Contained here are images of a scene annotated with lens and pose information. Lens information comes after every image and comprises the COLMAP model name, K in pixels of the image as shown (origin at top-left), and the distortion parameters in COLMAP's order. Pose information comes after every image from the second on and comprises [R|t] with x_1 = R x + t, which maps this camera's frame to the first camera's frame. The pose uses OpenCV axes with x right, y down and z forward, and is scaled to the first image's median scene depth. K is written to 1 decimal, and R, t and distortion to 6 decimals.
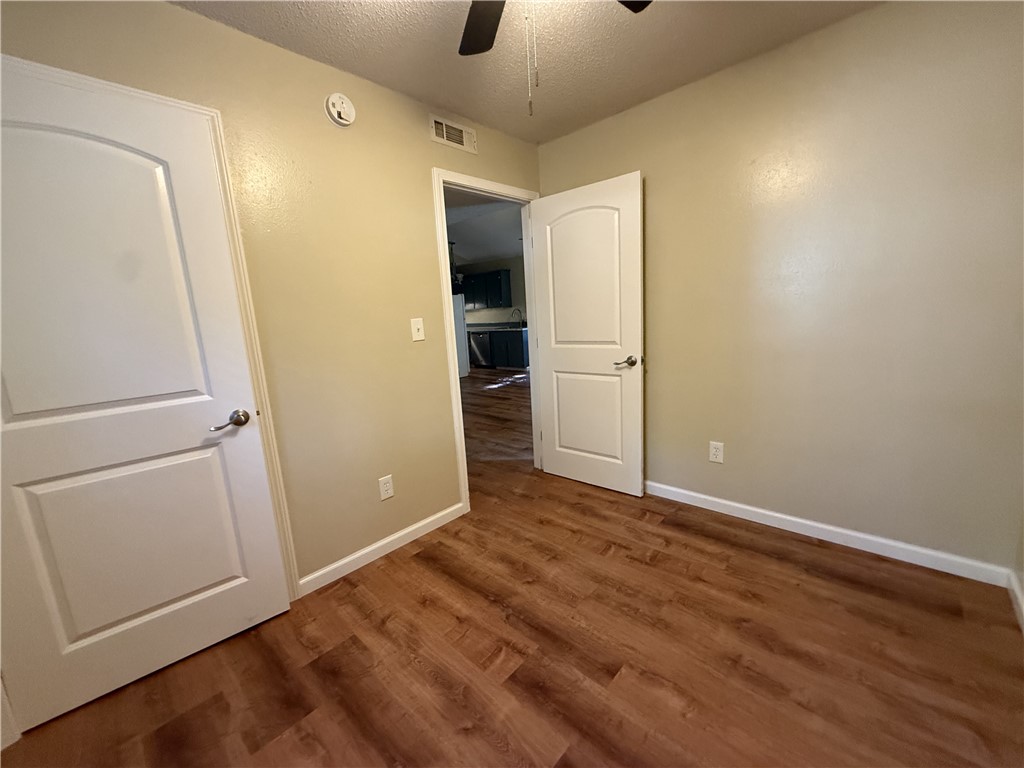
lens RADIAL K [[406.1, 0, 512.0], [0, 406.1, 384.0], [0, 0, 1]] dist [0.001161, 0.000084]
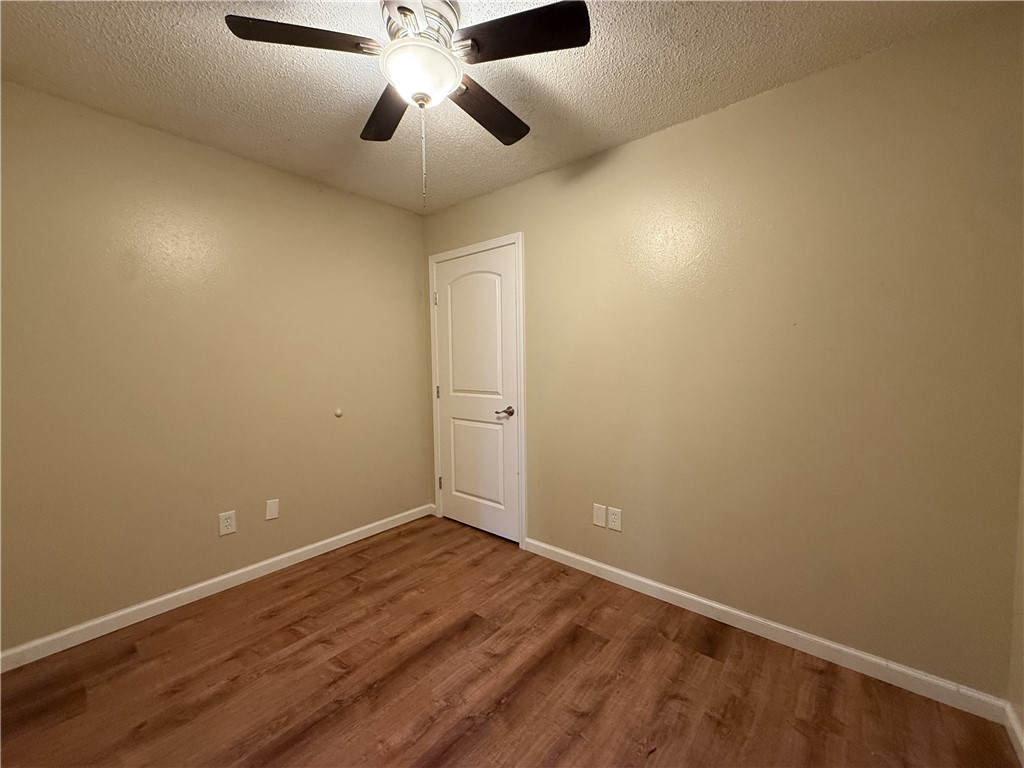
lens RADIAL K [[406.1, 0, 512.0], [0, 406.1, 384.0], [0, 0, 1]] dist [0.001161, 0.000084]
pose [[0.997948, 0.041220, 0.048989, 0.236581], [-0.035393, 0.992809, -0.114360, -0.004028], [-0.053350, 0.112391, 0.992231, -0.076162]]
